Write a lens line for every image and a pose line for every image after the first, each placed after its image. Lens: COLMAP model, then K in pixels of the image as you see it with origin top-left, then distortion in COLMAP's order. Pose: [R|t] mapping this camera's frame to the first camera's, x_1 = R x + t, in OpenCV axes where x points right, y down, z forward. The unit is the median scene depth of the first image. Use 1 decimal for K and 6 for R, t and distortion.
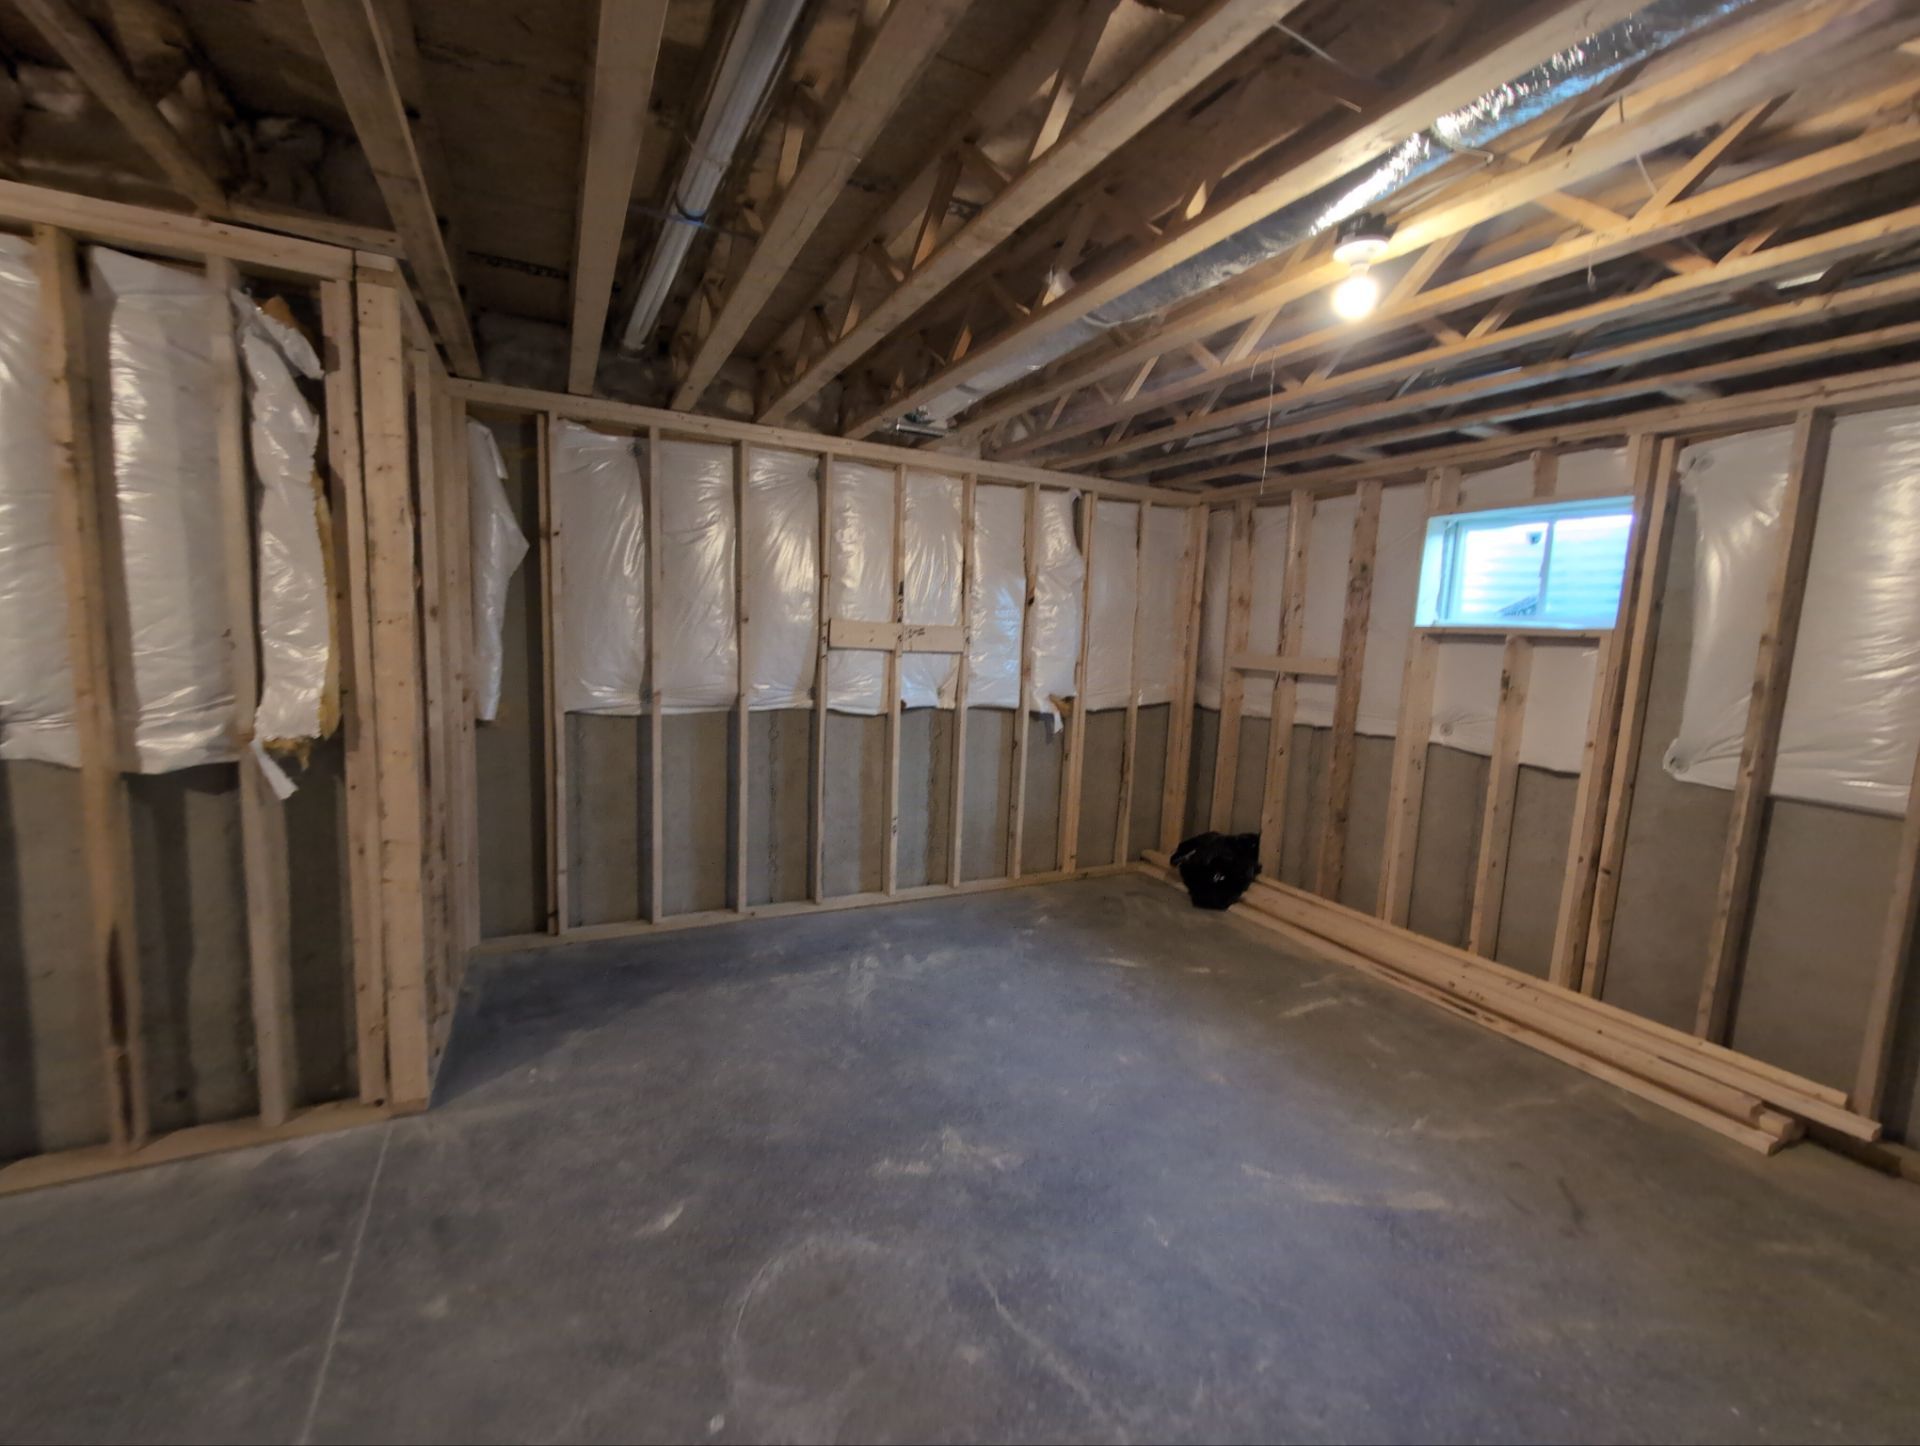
lens RADIAL K [[789.8, 0, 959.5], [0, 789.8, 721.7], [0, 0, 1]] dist [0.004477, -0.000761]
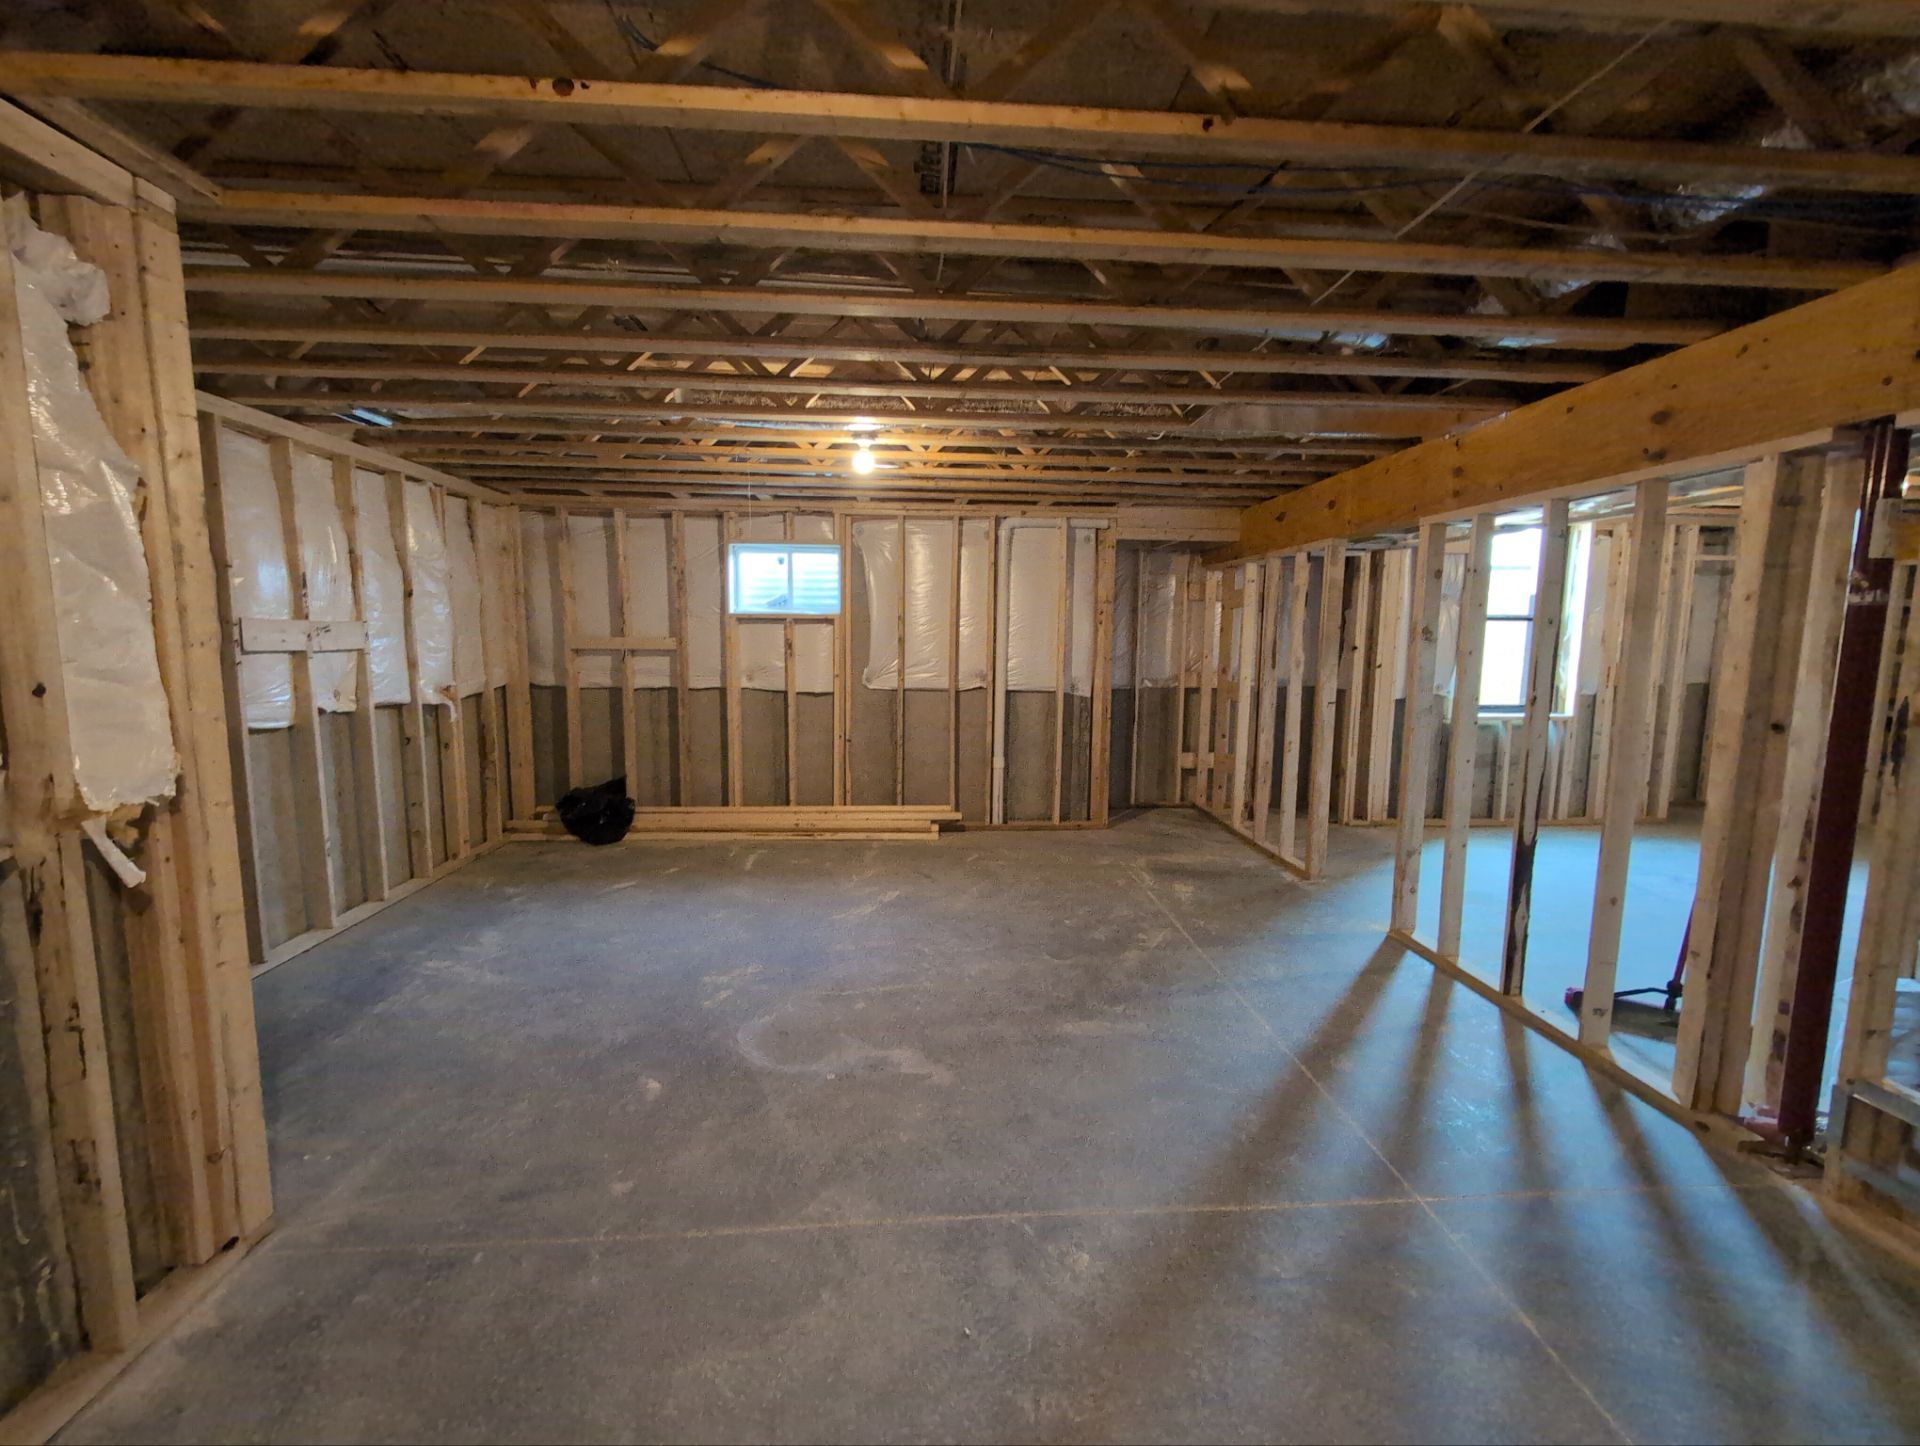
lens RADIAL K [[789.8, 0, 955.2], [0, 789.8, 723.1], [0, 0, 1]] dist [0.004477, -0.000761]
pose [[0.400649, -0.146468, 0.904449, -0.687328], [0.114765, 0.987388, 0.109061, -0.027770], [-0.909016, 0.060104, 0.412406, -0.018899]]
